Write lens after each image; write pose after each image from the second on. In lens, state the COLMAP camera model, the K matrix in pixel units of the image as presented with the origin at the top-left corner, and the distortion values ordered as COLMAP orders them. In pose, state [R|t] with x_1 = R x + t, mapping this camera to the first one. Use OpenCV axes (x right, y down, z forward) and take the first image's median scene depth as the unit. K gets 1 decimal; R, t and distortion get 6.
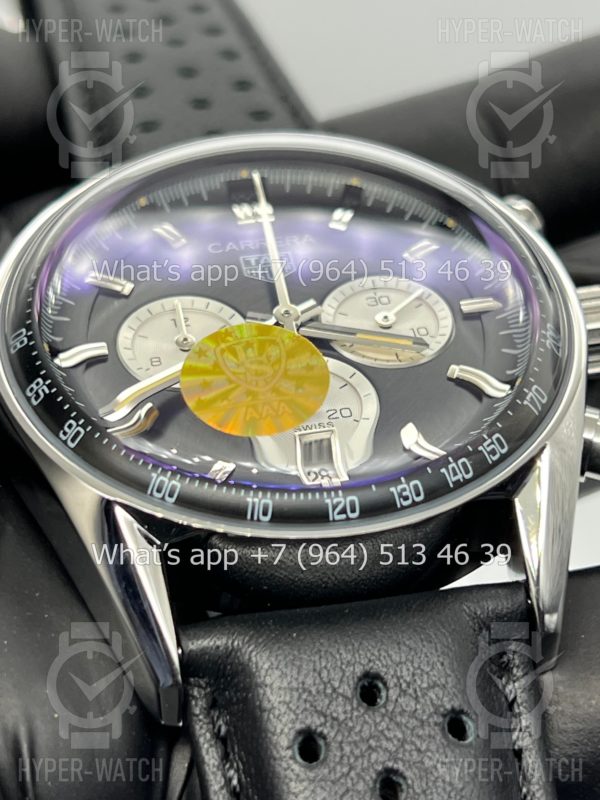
lens RADIAL K [[1914.3, 0, 300.0], [0, 1914.3, 400.0], [0, 0, 1]] dist [0.791431, -0.104345]
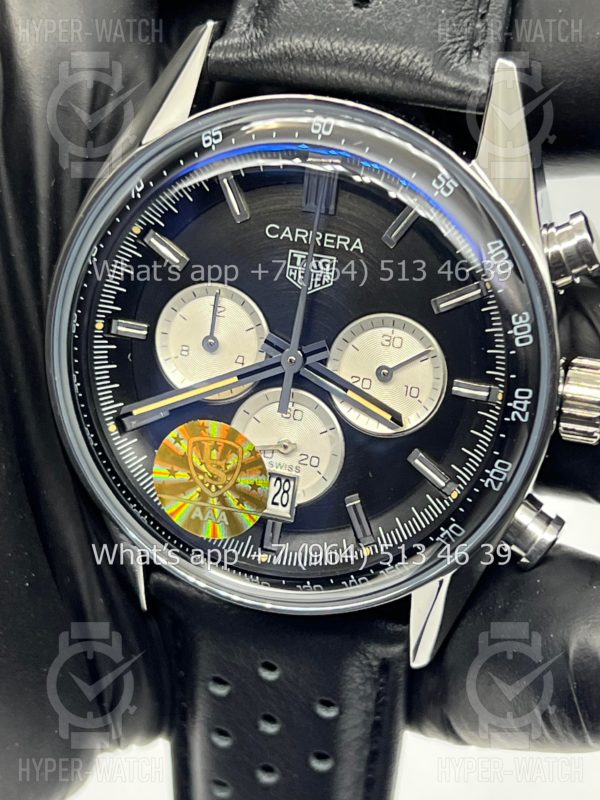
lens RADIAL K [[1903.0, 0, 289.6], [0, 1903.0, 402.2], [0, 0, 1]] dist [0.576668, -0.824925]
pose [[0.900091, 0.374313, -0.222995, 0.264546], [-0.025538, 0.556251, 0.830622, -1.012702], [0.434954, -0.741940, 0.510235, 0.431282]]
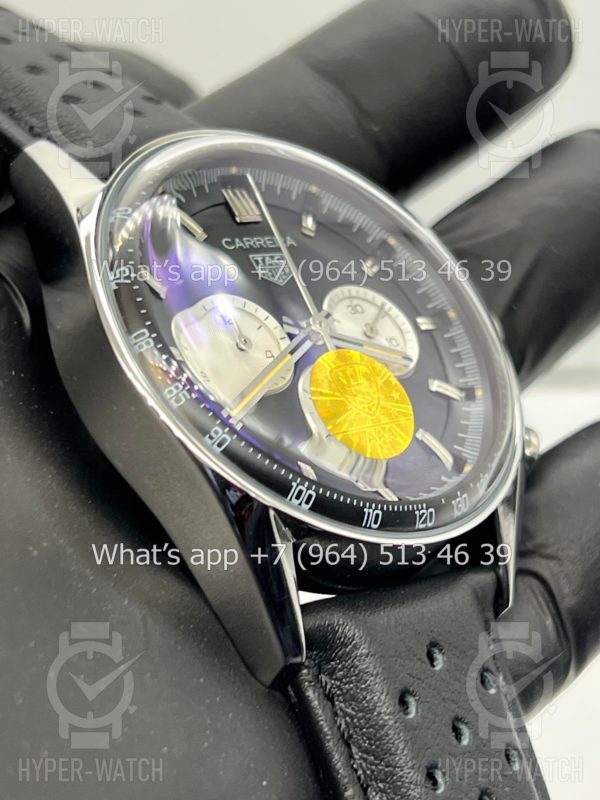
lens RADIAL K [[1914.3, 0, 300.0], [0, 1914.3, 400.0], [0, 0, 1]] dist [0.791431, -0.104345]
pose [[0.824423, 0.053262, 0.563462, -0.704529], [-0.150506, 0.980347, 0.127544, -0.154322], [-0.545595, -0.189955, 0.816237, 0.051912]]
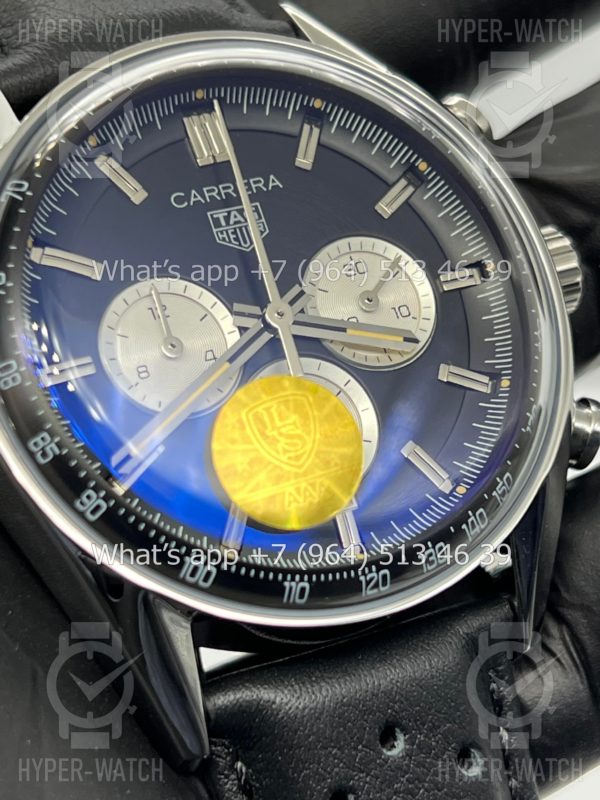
lens RADIAL K [[1903.0, 0, 289.6], [0, 1903.0, 402.2], [0, 0, 1]] dist [0.576668, -0.824925]
pose [[0.953028, -0.045306, 0.299476, -0.295703], [-0.092147, 0.898511, 0.429170, -0.424423], [-0.288526, -0.436607, 0.852131, 0.203240]]
